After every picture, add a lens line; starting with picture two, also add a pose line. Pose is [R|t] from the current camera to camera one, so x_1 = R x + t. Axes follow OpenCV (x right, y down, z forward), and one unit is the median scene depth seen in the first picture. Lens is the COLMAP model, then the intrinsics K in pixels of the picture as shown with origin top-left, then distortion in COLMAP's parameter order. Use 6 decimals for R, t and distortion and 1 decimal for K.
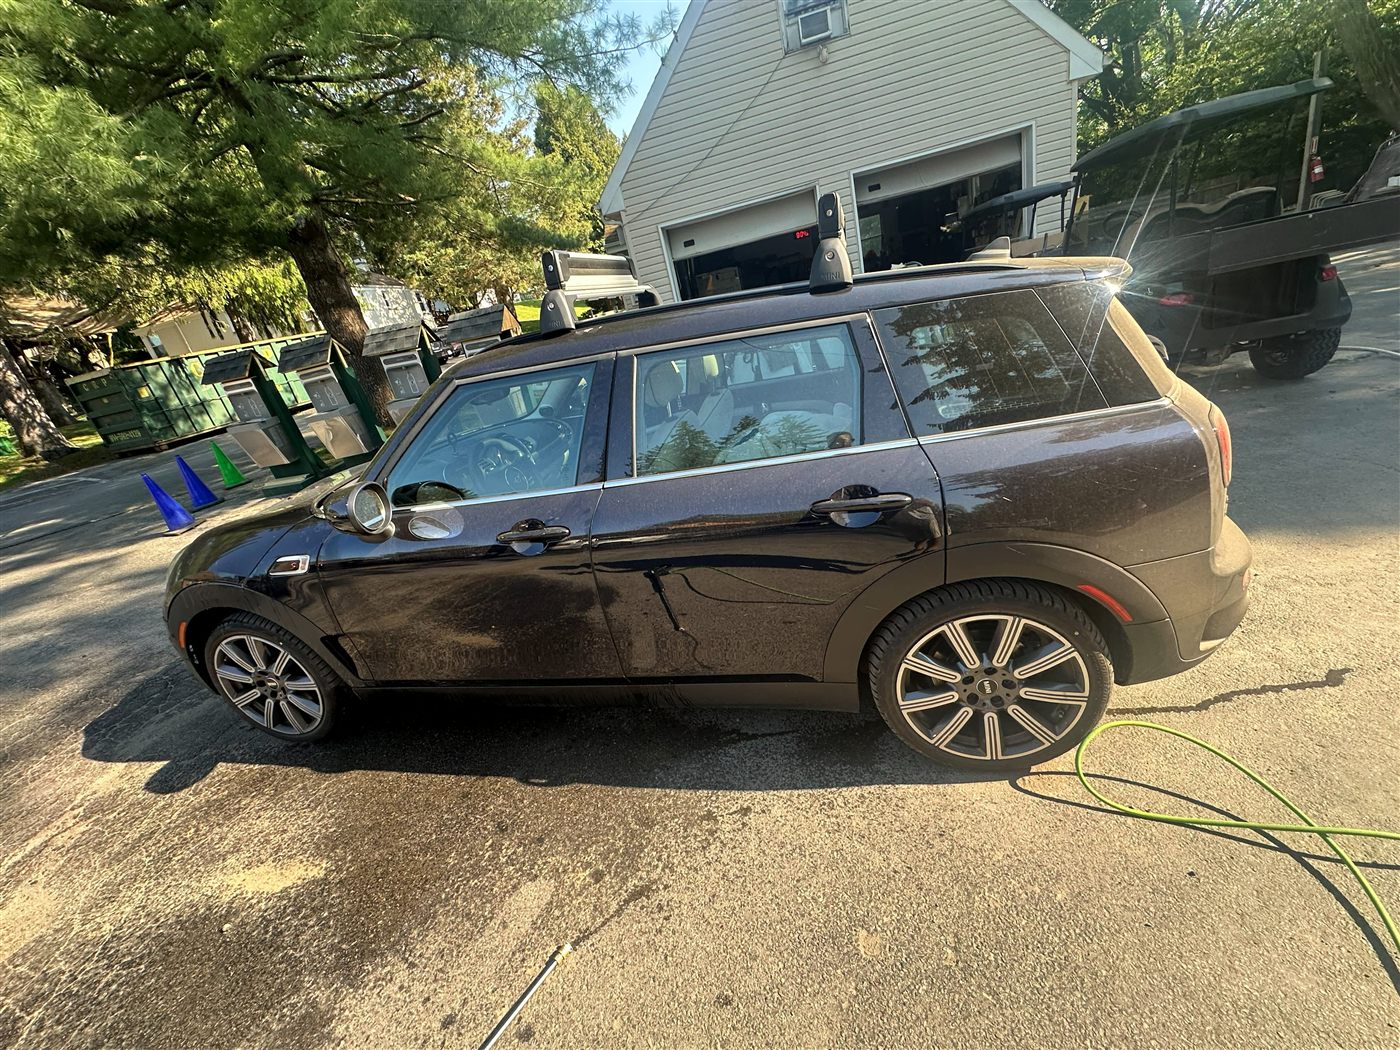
lens RADIAL K [[568.6, 0, 700.4], [0, 568.6, 525.8], [0, 0, 1]] dist [0.005294, -0.000676]
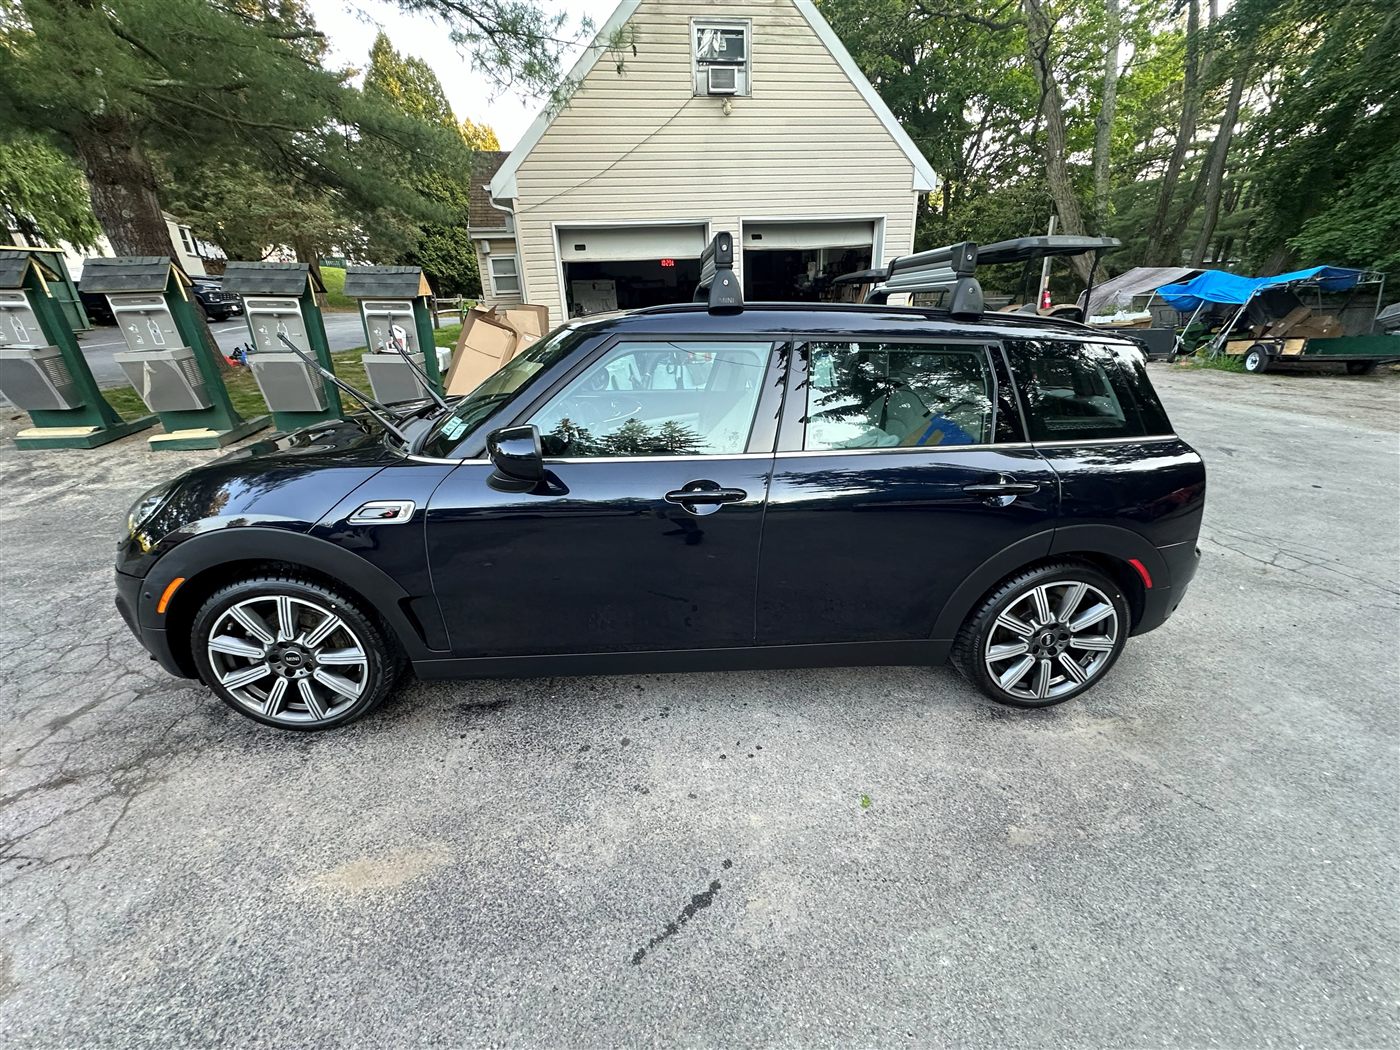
lens RADIAL K [[568.6, 0, 705.0], [0, 568.6, 525.1], [0, 0, 1]] dist [0.005294, -0.000676]
pose [[0.942256, 0.068256, 0.327863, -0.180449], [-0.056172, 0.997352, -0.046200, 0.034020], [-0.330148, 0.025115, 0.943595, 0.007271]]
